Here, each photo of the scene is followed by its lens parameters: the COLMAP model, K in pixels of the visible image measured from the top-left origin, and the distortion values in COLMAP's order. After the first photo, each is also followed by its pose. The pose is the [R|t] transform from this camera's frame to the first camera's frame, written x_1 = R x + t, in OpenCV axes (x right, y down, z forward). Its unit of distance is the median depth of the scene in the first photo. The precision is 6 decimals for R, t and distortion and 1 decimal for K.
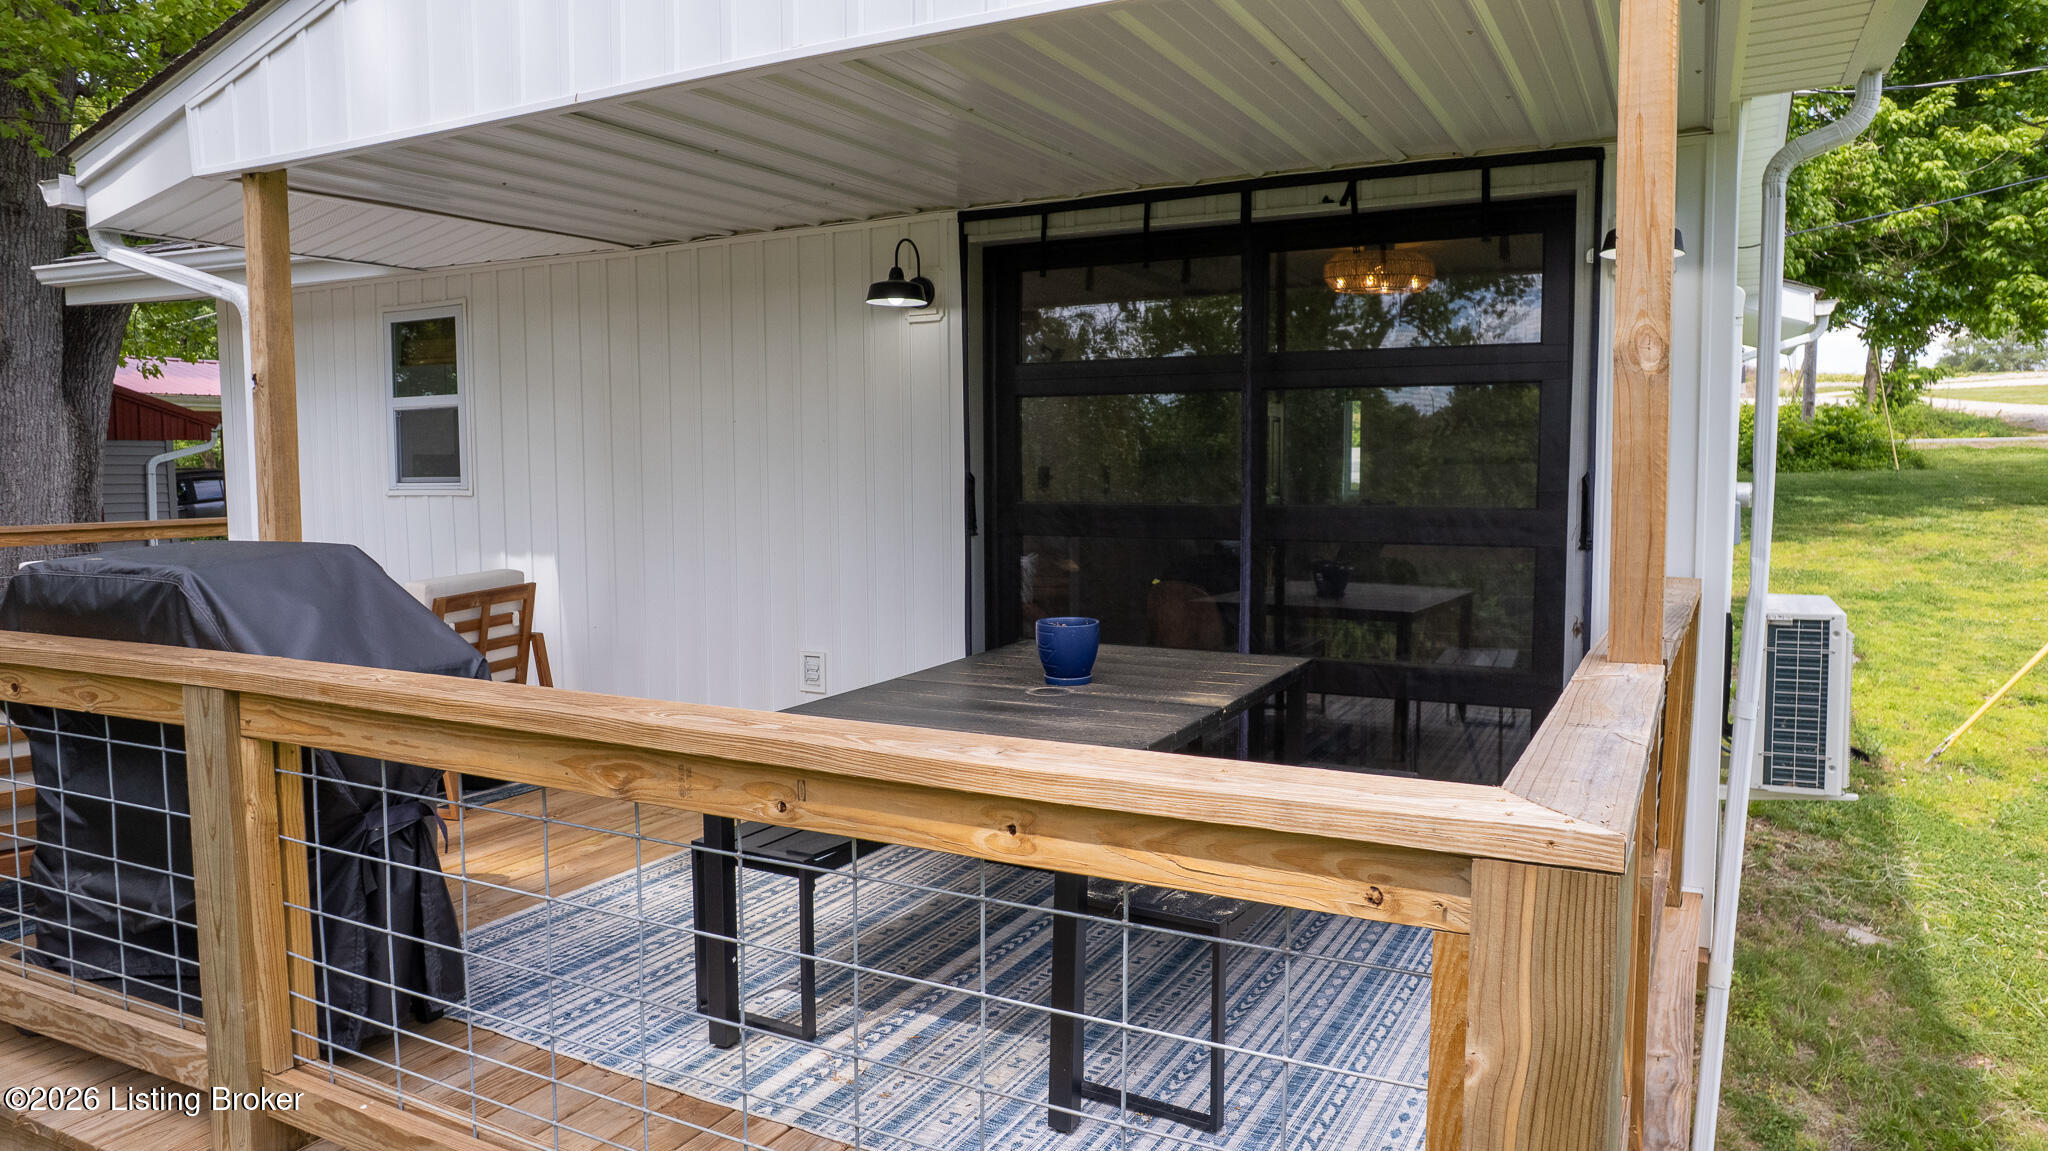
lens RADIAL K [[1315.1, 0, 1024.0], [0, 1315.1, 575.5], [0, 0, 1]] dist [-0.077530, 0.076019]
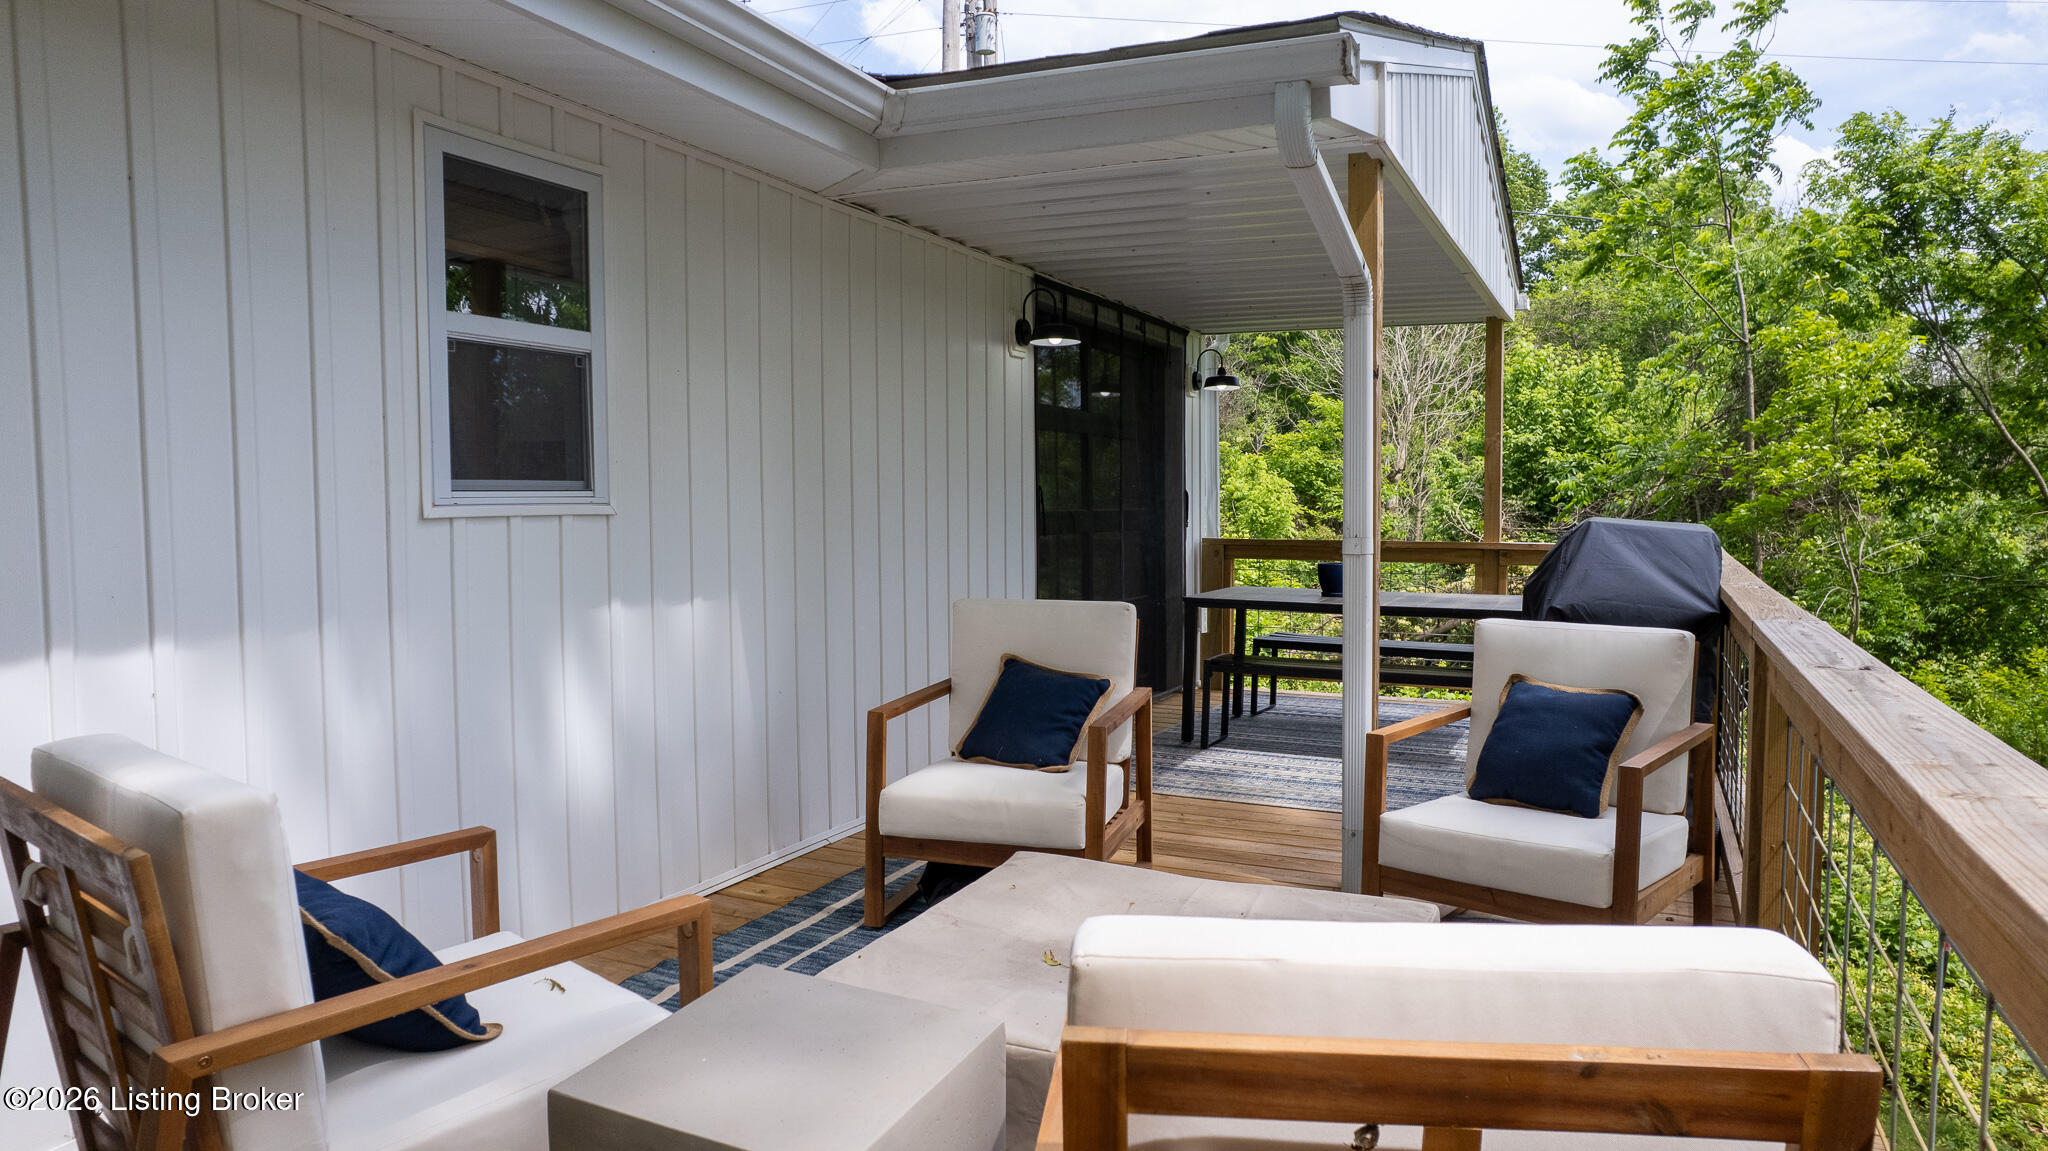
lens RADIAL K [[1317.6, 0, 1024.0], [0, 1317.6, 575.5], [0, 0, 1]] dist [-0.043728, 0.002085]
pose [[-0.041489, -0.058019, 0.997453, -1.269790], [0.072426, 0.995512, 0.060918, -0.072788], [-0.996510, 0.074769, -0.037101, 1.070912]]
